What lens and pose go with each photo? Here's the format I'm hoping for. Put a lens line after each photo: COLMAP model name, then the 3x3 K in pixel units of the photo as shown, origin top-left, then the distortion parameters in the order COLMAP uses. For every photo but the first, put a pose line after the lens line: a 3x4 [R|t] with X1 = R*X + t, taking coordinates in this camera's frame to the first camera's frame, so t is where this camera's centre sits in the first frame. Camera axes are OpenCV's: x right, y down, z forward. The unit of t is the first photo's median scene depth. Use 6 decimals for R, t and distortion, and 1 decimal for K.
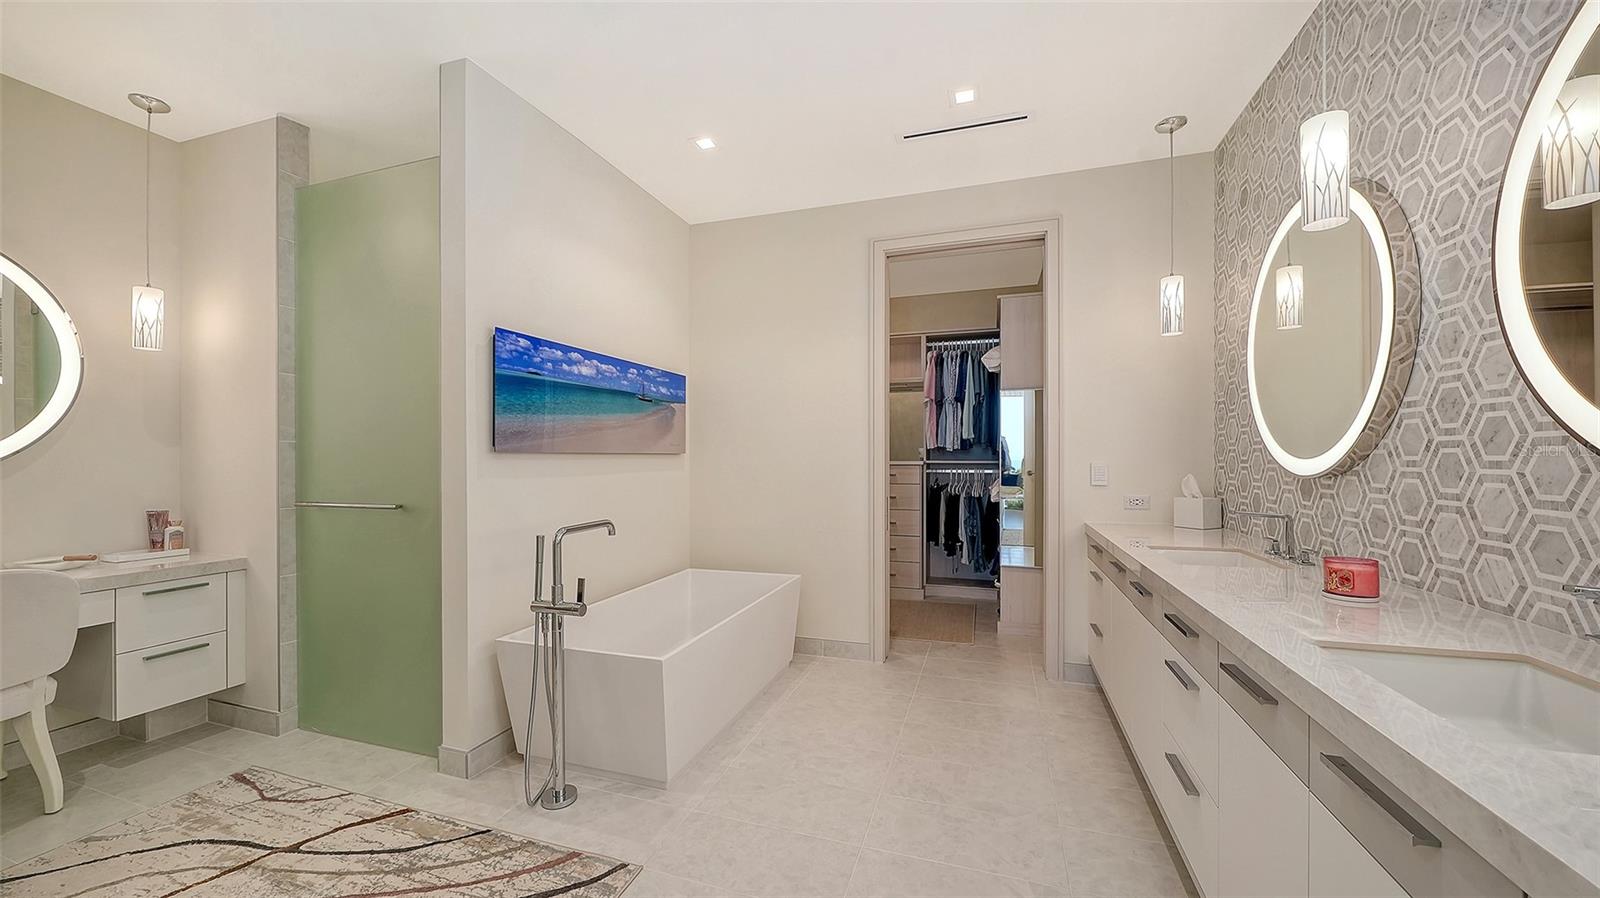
lens RADIAL K [[588.5, 0, 795.1], [0, 588.5, 460.4], [0, 0, 1]] dist [-0.004507, -0.000756]
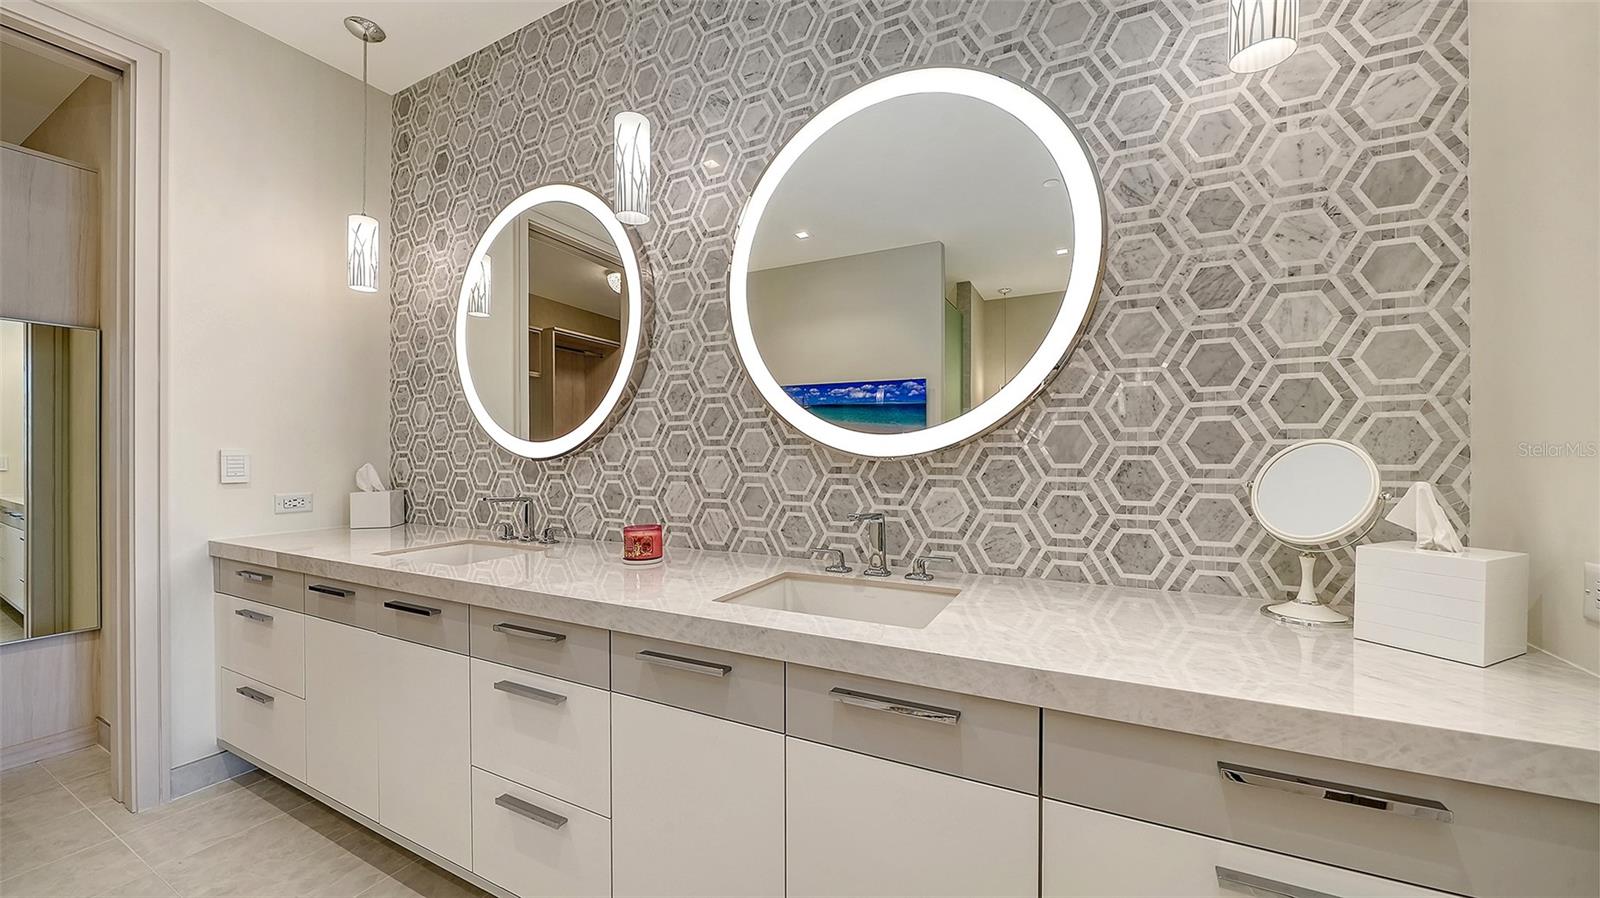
lens RADIAL K [[588.5, 0, 803.7], [0, 588.5, 457.1], [0, 0, 1]] dist [-0.004507, -0.000756]
pose [[0.153466, -0.000468, 0.988154, -0.113556], [0.007568, 0.999971, -0.000702, 0.038747], [-0.988125, 0.007586, 0.153465, 0.517845]]
